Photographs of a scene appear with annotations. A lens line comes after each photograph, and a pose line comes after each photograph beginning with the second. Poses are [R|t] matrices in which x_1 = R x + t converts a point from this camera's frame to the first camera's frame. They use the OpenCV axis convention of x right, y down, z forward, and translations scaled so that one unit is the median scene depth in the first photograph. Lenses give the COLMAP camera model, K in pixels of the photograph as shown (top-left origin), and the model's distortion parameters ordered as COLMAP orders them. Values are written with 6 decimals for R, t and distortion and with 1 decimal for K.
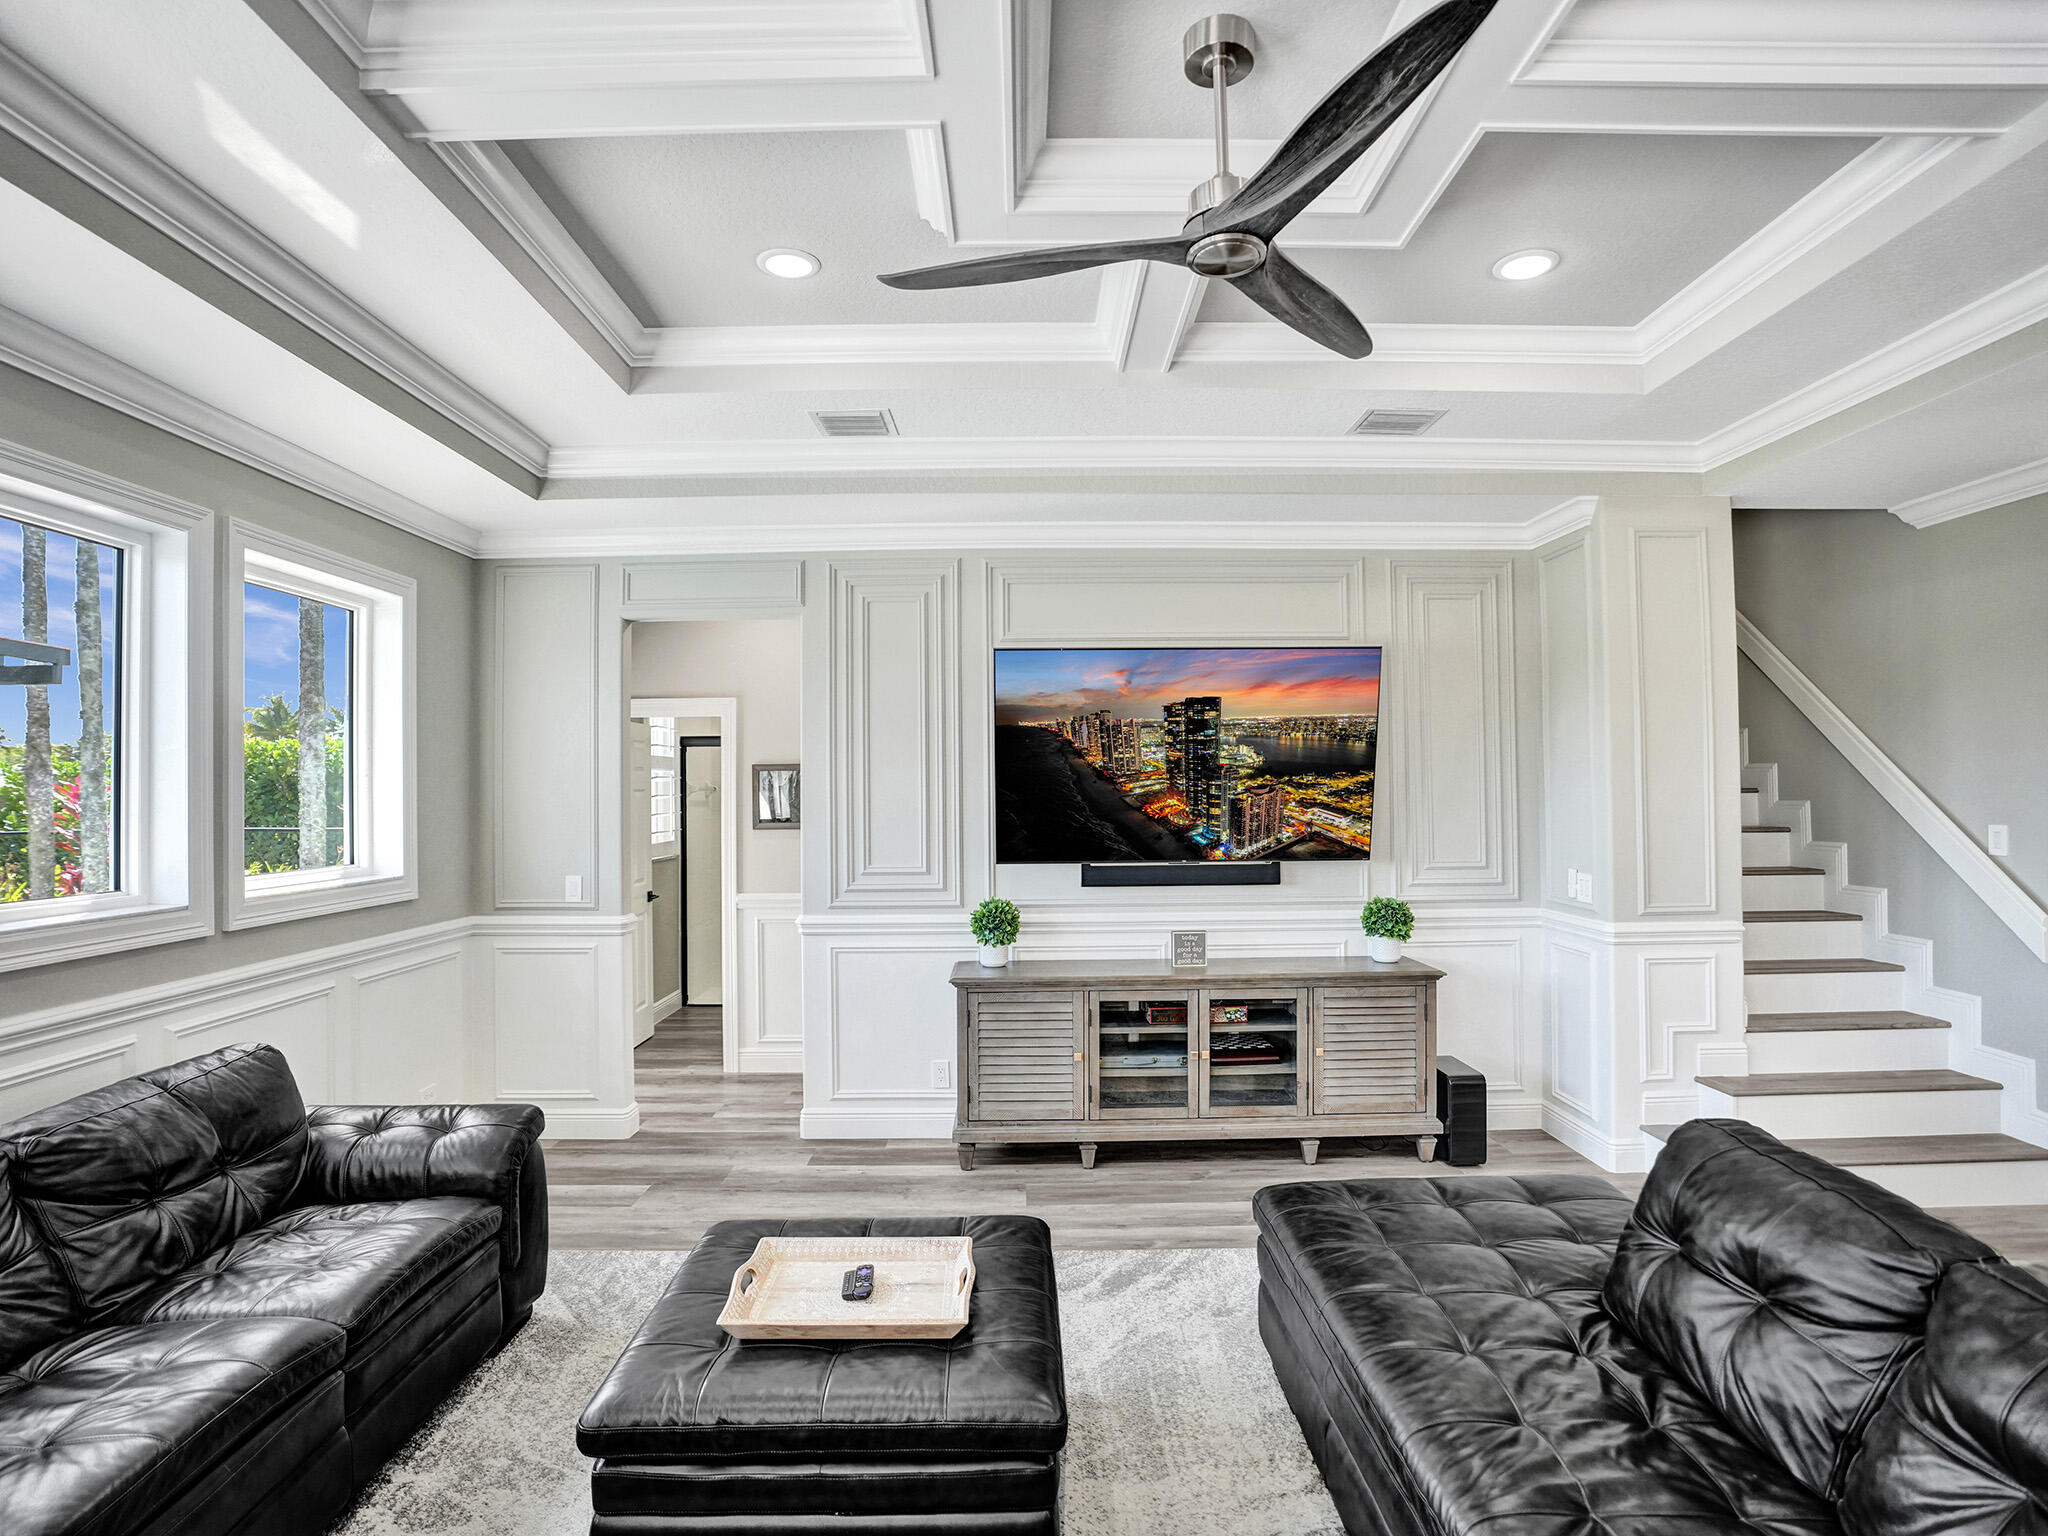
lens RADIAL K [[1059.8, 0, 1024.0], [0, 1059.8, 768.0], [0, 0, 1]] dist [-0.083146, 0.034492]
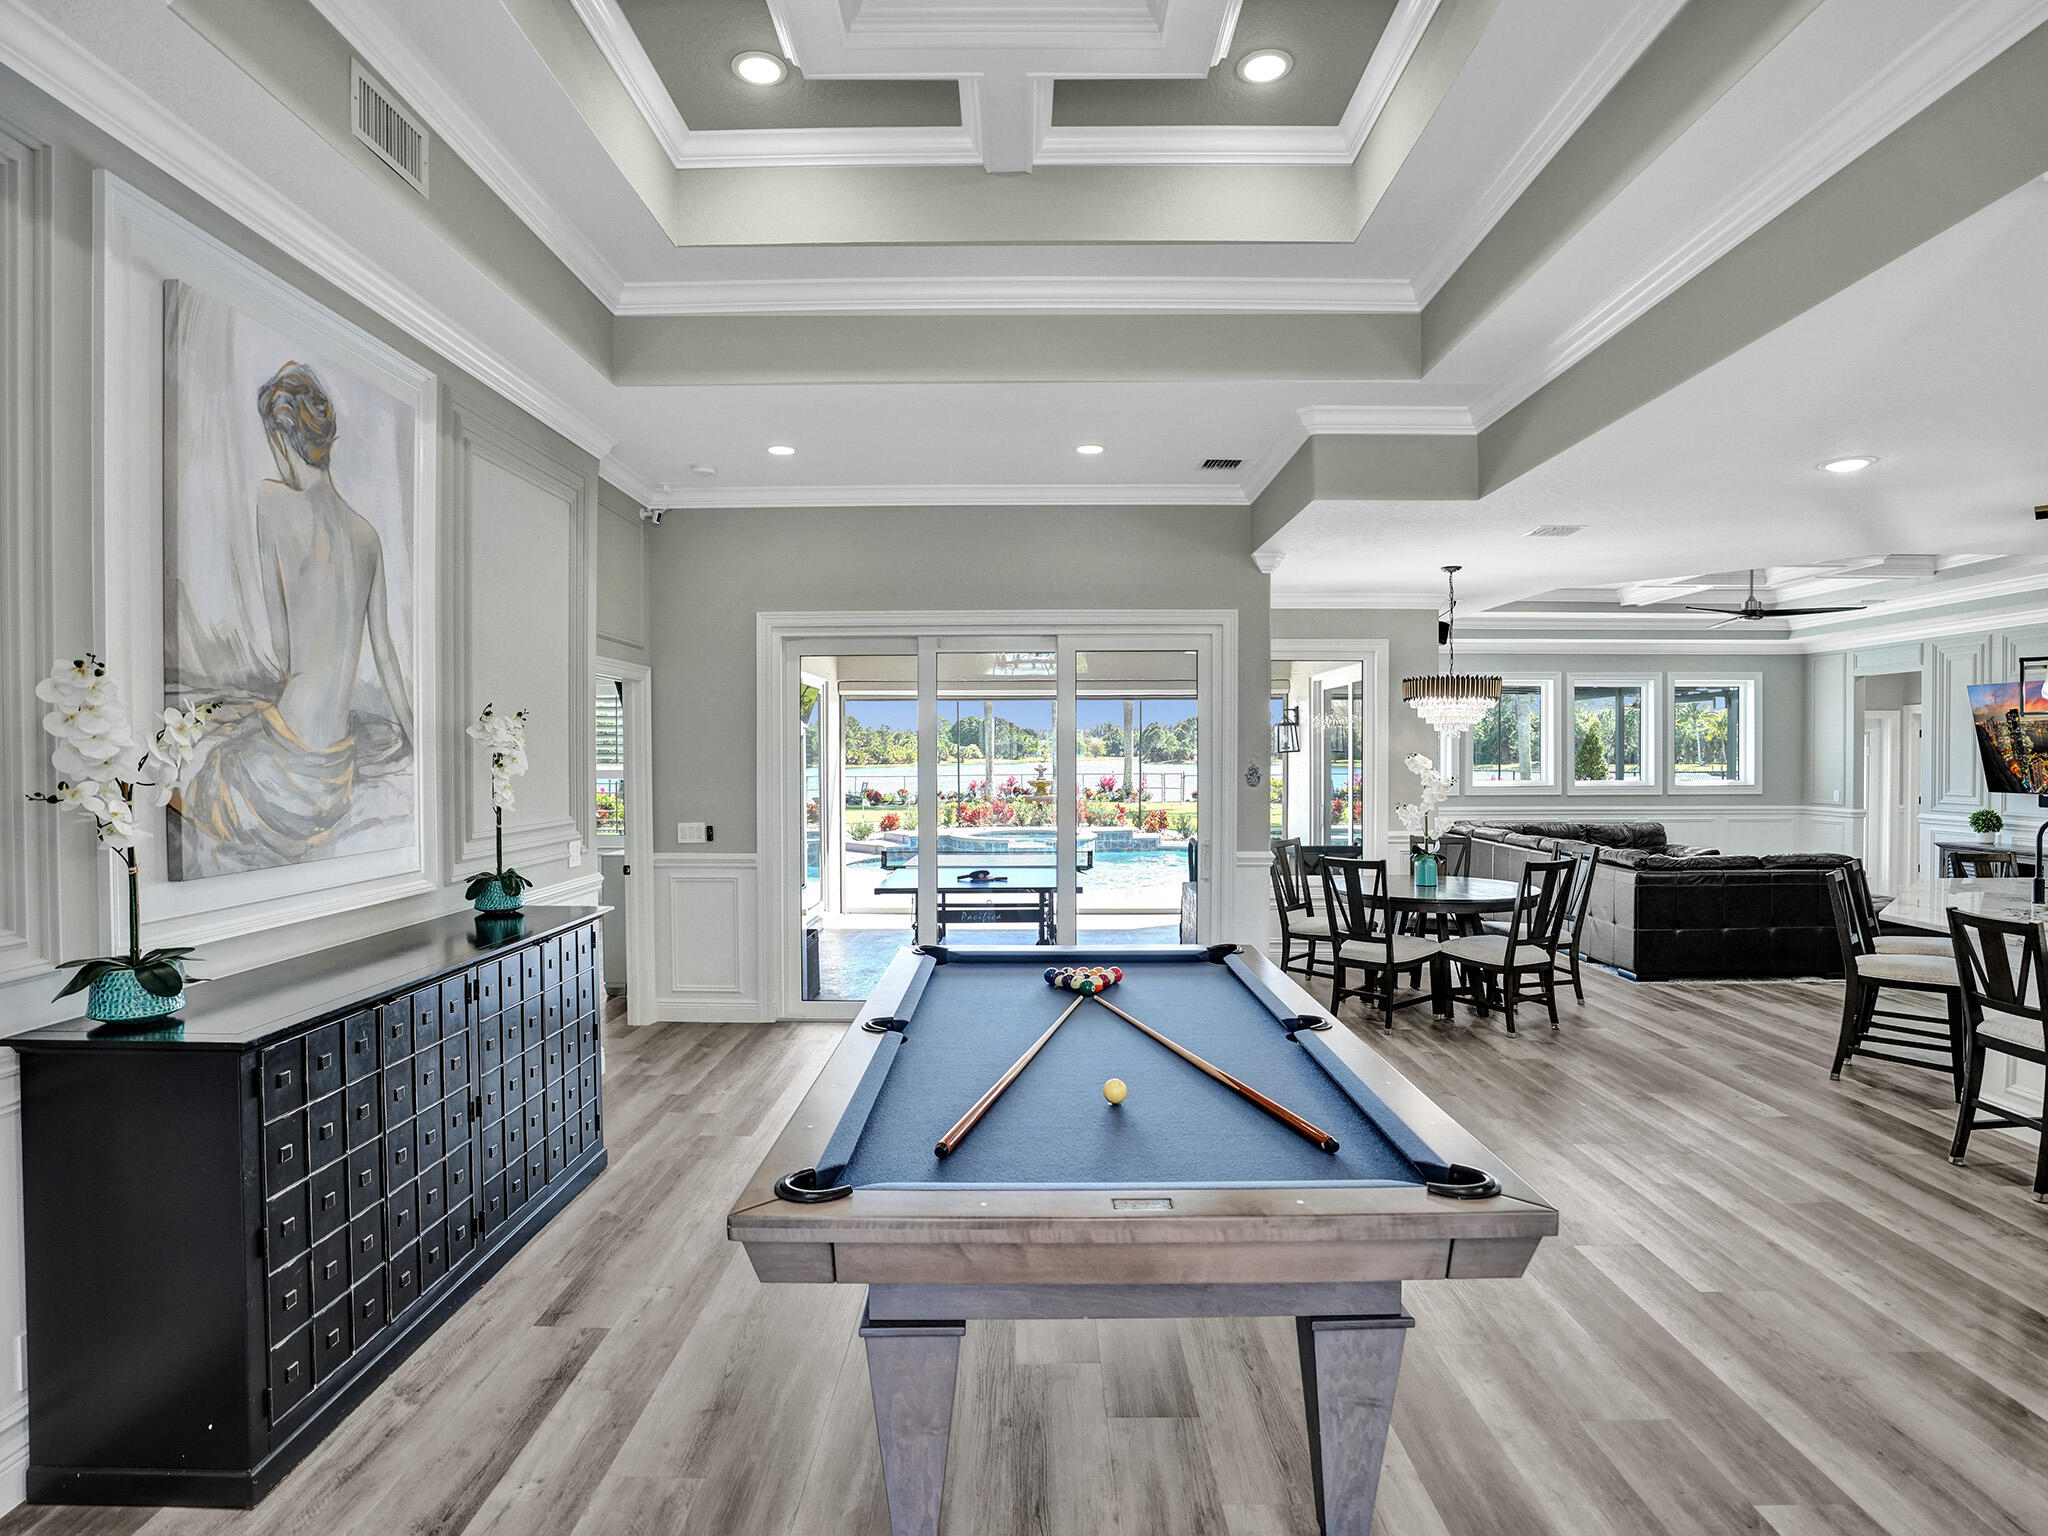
lens RADIAL K [[1055.7, 0, 1025.5], [0, 1055.7, 774.1], [0, 0, 1]] dist [-0.070183, 0.026590]
pose [[-0.004050, 0.031839, -0.999485, 1.939227], [0.026883, 0.999135, 0.031719, -0.054644], [0.999630, -0.026741, -0.004902, -0.818446]]
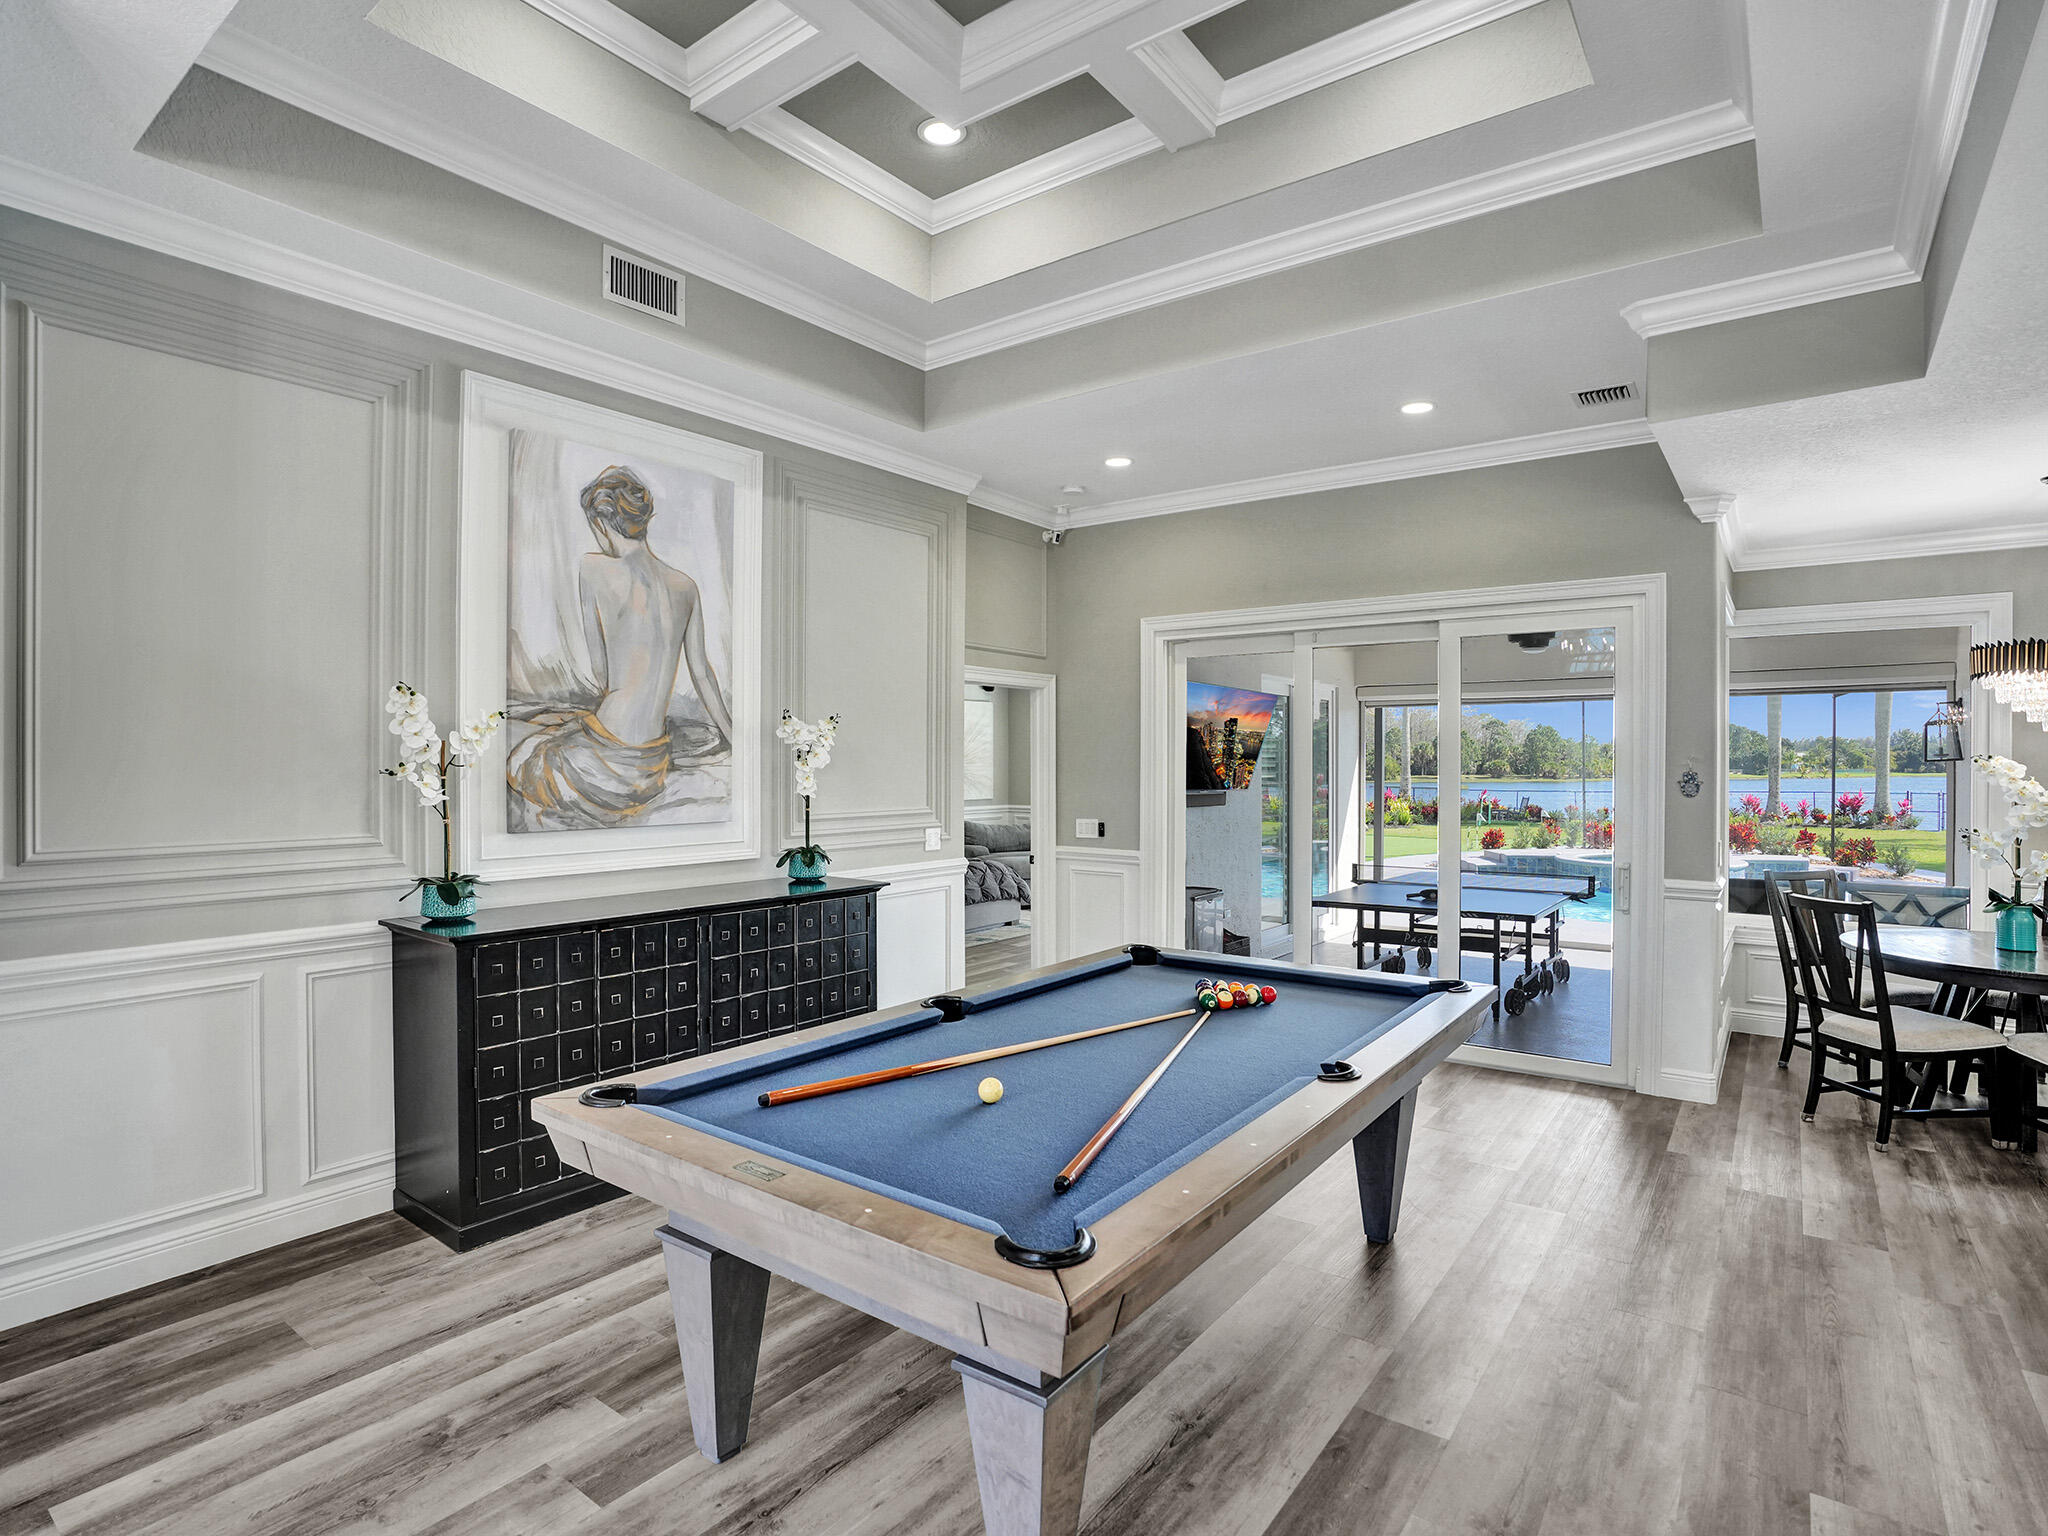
lens RADIAL K [[1059.8, 0, 1024.0], [0, 1059.8, 768.0], [0, 0, 1]] dist [-0.083146, 0.034492]
pose [[-0.597808, 0.014713, -0.801504, 1.807452], [0.024068, 0.999710, 0.000400, -0.033022], [0.801278, -0.019051, -0.597989, -0.436792]]
